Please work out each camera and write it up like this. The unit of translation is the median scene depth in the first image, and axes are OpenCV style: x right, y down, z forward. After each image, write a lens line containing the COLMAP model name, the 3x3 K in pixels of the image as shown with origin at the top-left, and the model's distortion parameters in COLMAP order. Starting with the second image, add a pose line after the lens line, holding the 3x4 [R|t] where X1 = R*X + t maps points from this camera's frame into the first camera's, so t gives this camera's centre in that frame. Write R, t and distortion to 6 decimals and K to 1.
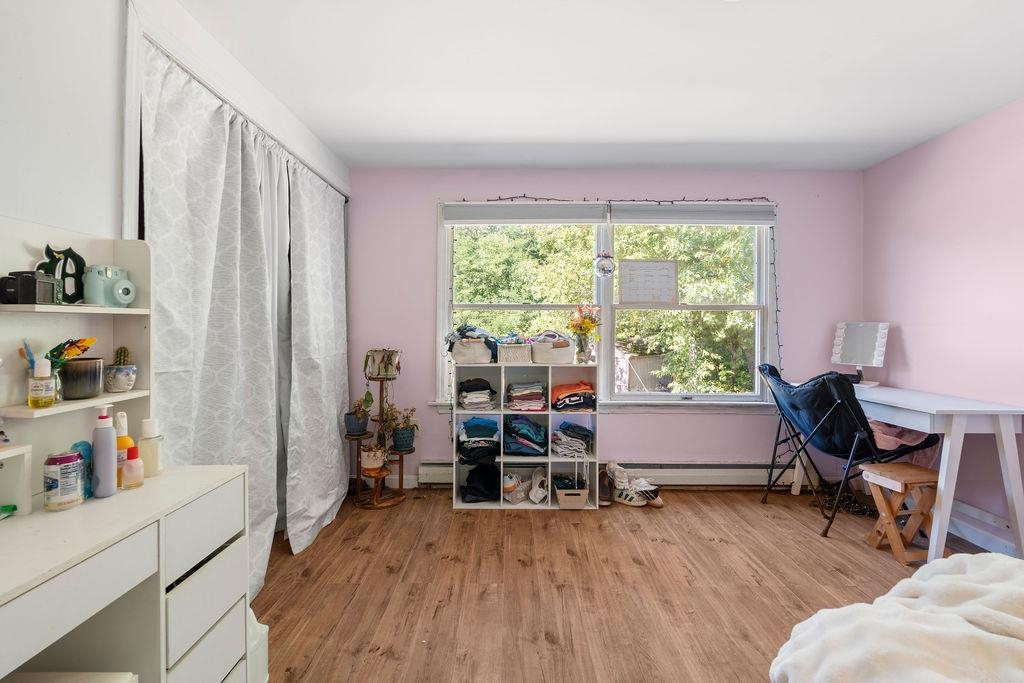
lens RADIAL K [[451.4, 0, 512.5], [0, 451.4, 332.2], [0, 0, 1]] dist [-0.005479, 0.001890]
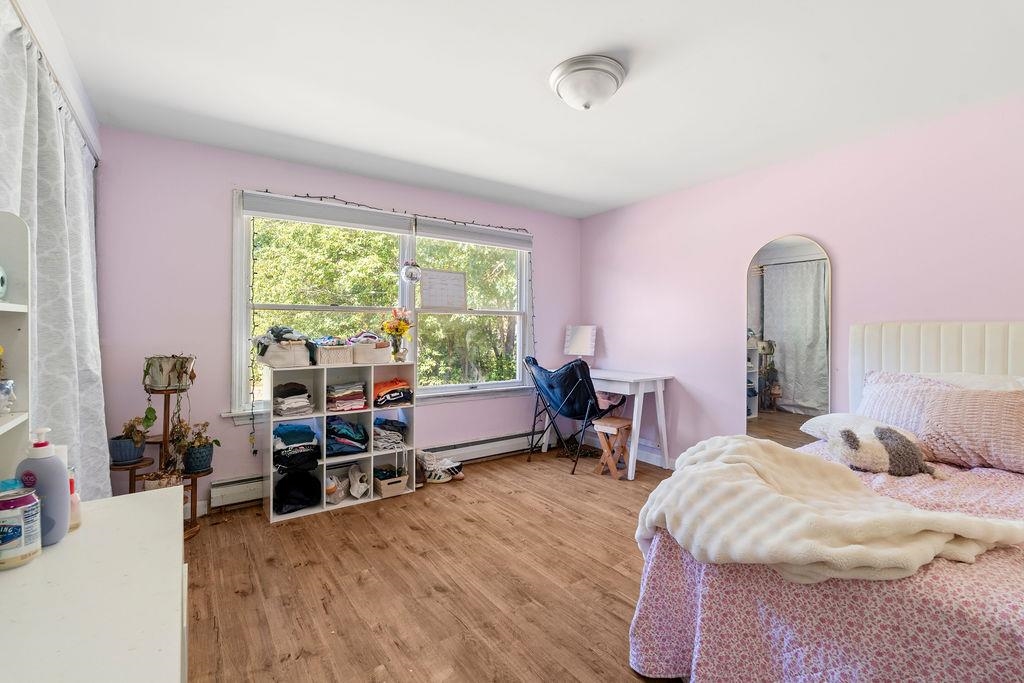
lens RADIAL K [[451.4, 0, 508.0], [0, 451.4, 340.6], [0, 0, 1]] dist [-0.005479, 0.001890]
pose [[0.813124, -0.016216, 0.581865, -0.269746], [0.007242, 0.999816, 0.017743, -0.000011], [-0.582045, -0.010214, 0.813092, -0.041104]]
